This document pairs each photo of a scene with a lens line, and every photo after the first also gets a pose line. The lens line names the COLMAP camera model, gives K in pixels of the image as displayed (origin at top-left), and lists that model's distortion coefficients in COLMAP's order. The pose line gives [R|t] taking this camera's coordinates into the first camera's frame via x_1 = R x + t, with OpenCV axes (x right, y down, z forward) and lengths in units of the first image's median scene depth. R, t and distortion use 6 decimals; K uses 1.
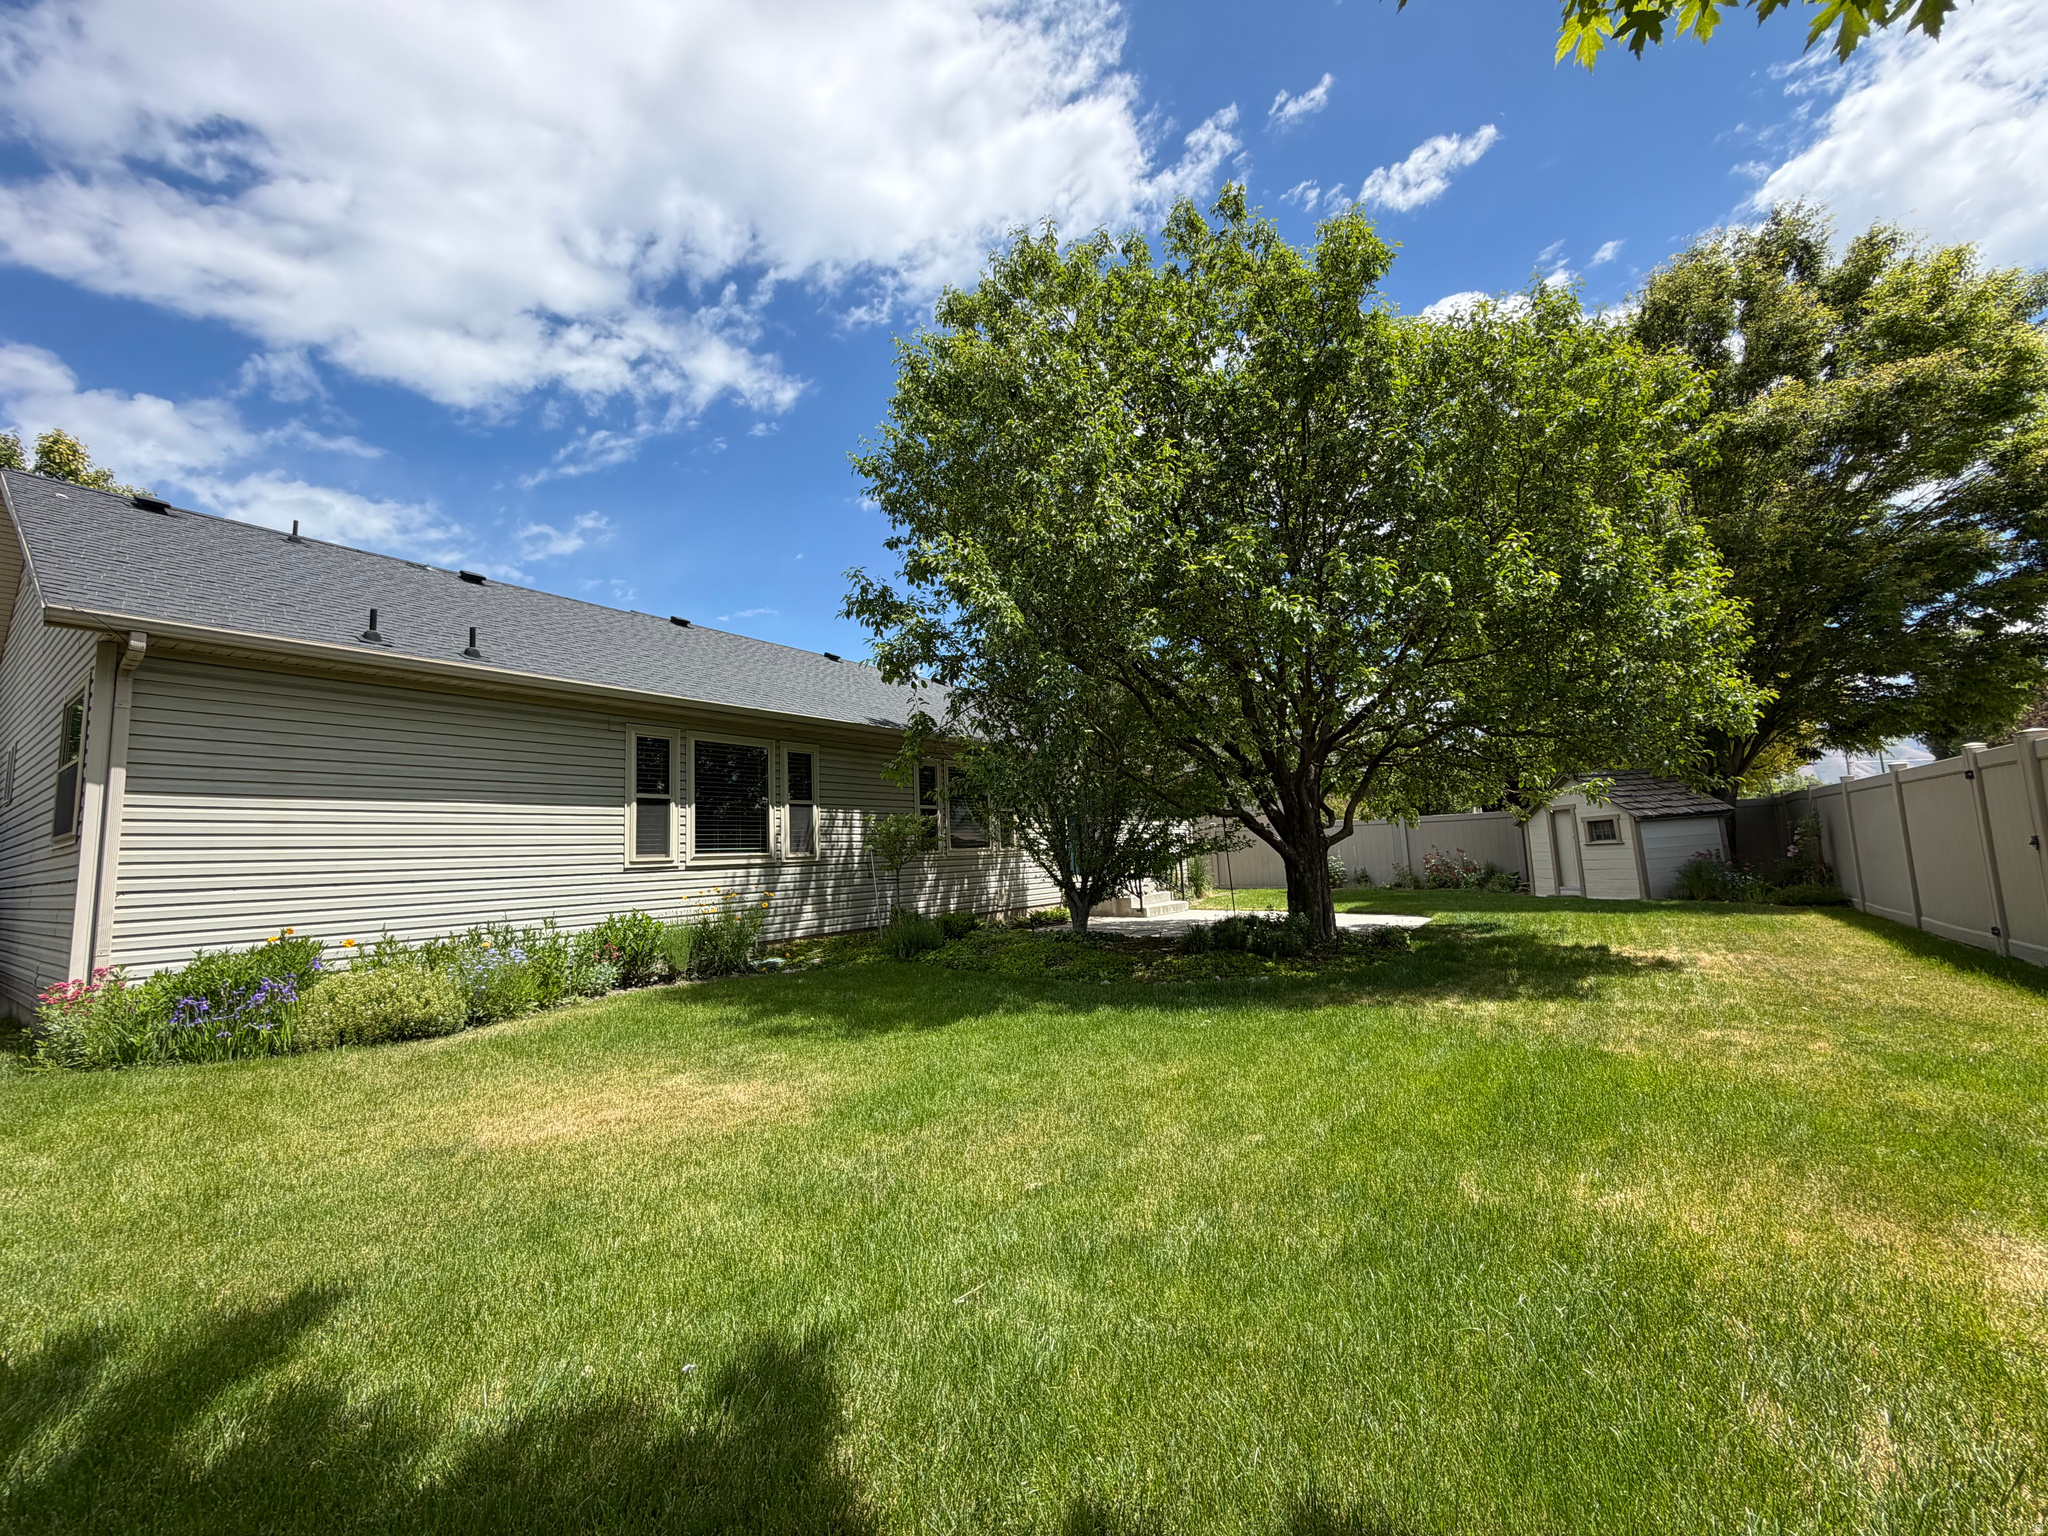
lens RADIAL K [[817.9, 0, 1023.0], [0, 817.9, 767.8], [0, 0, 1]] dist [0.000799, -0.000458]
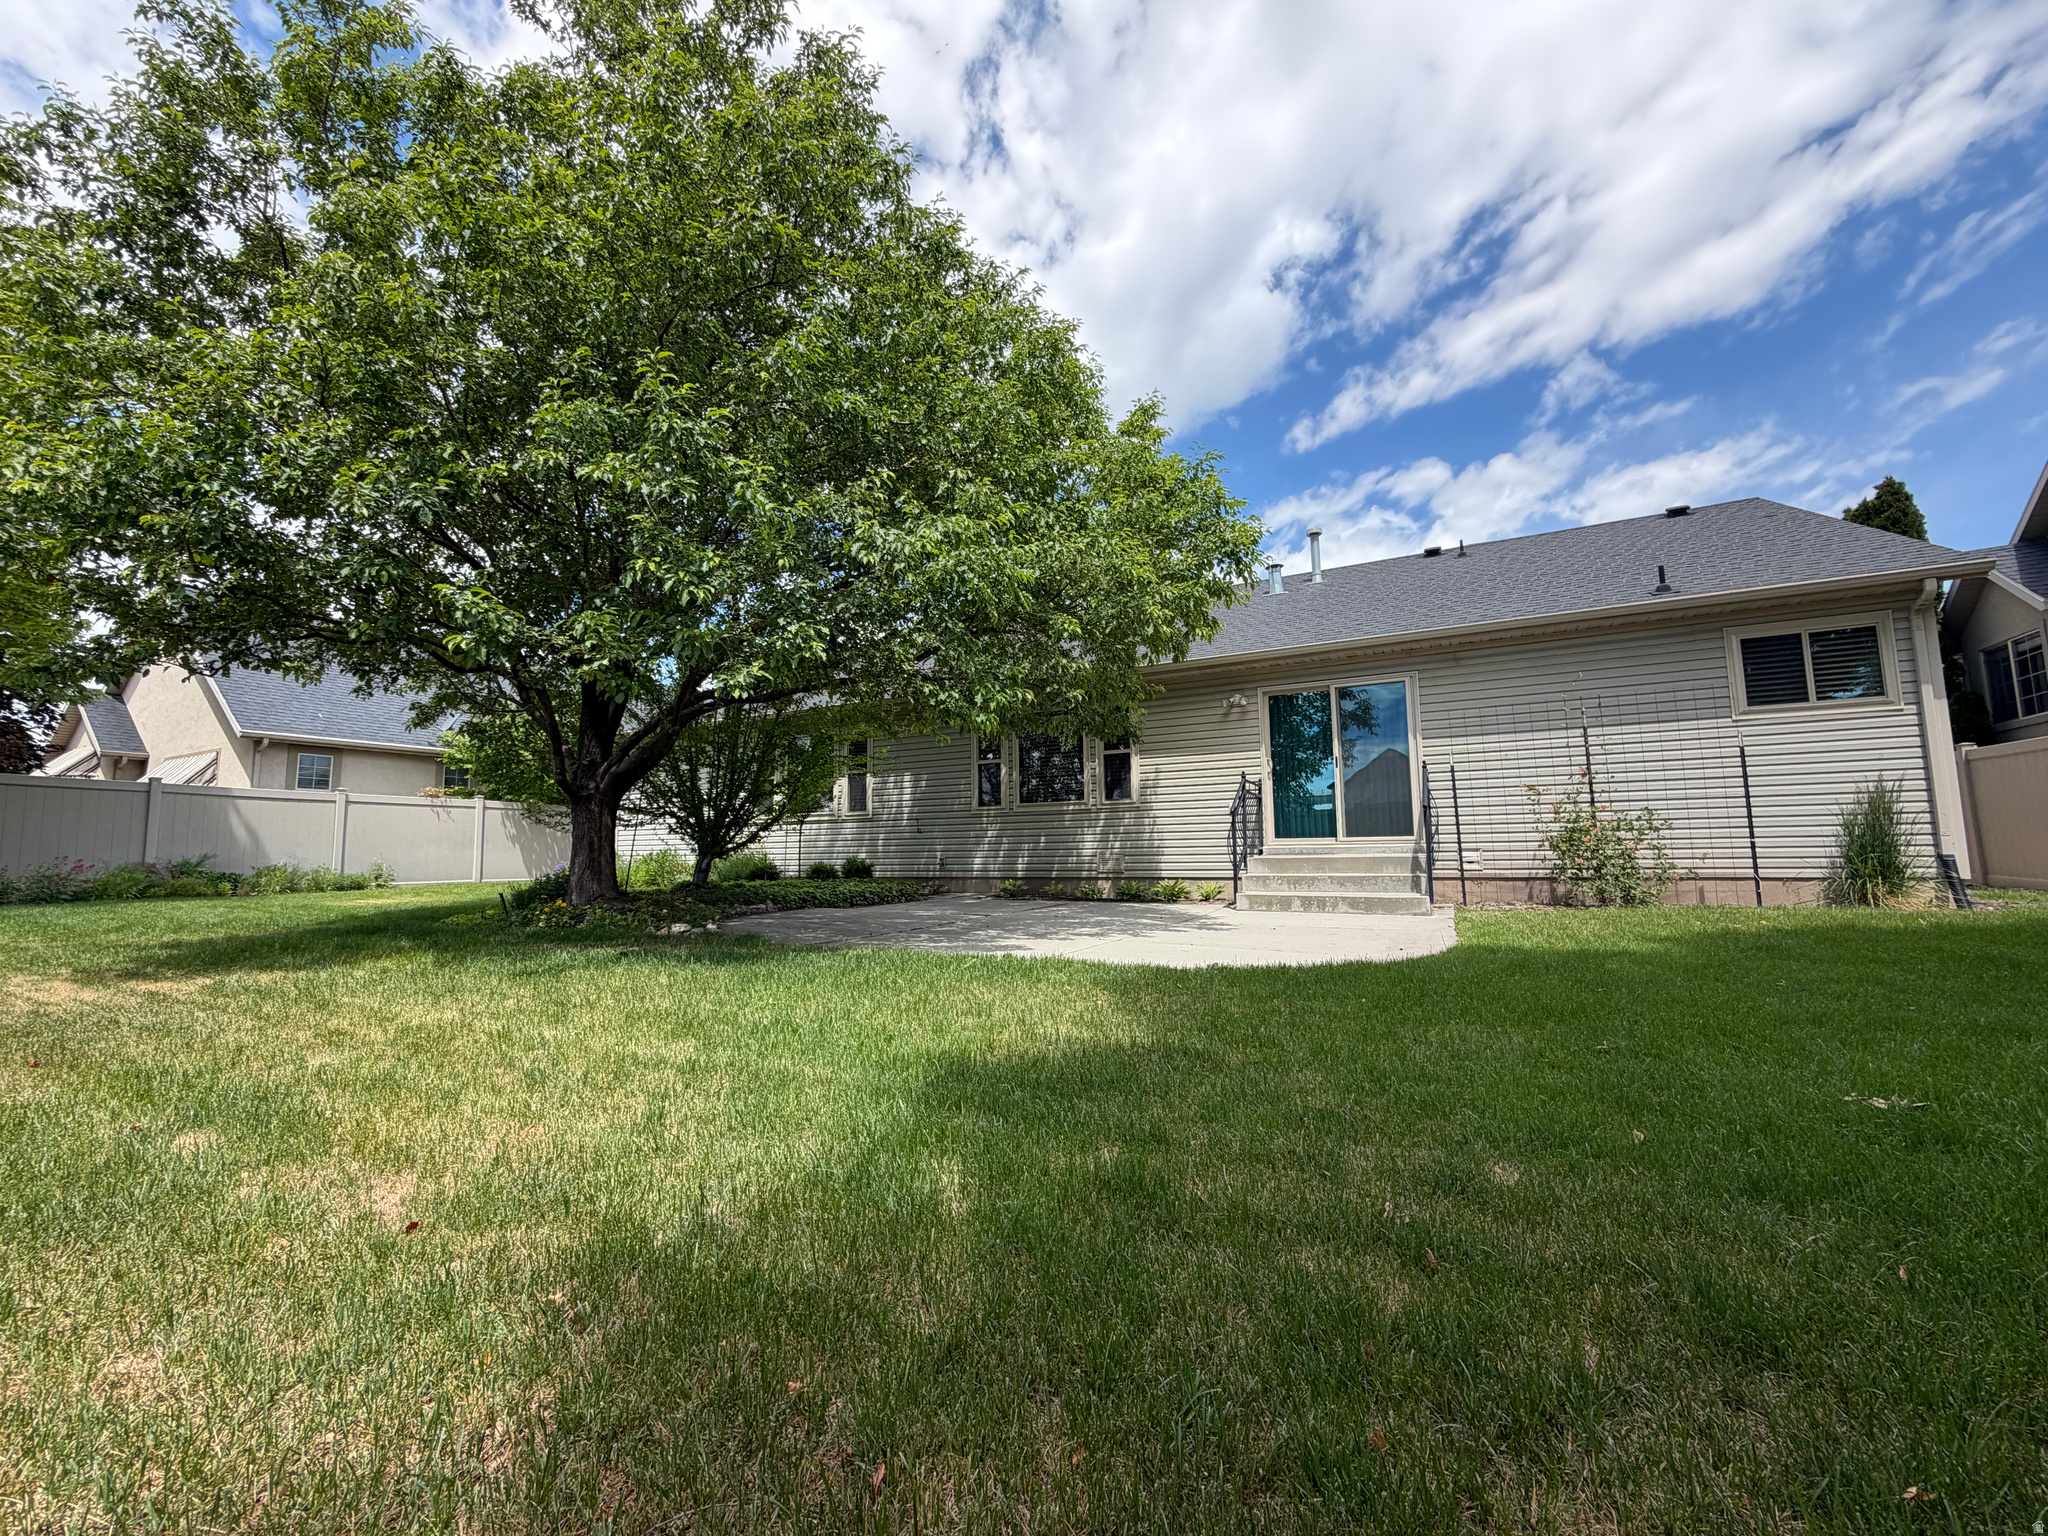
lens RADIAL K [[816.0, 0, 1024.0], [0, 816.0, 768.0], [0, 0, 1]] dist [-0.000560, 0.000246]
pose [[0.111830, -0.068245, -0.991381, 0.091588], [0.115583, 0.991761, -0.055233, 0.012374], [0.986983, -0.108410, 0.118797, 0.100972]]
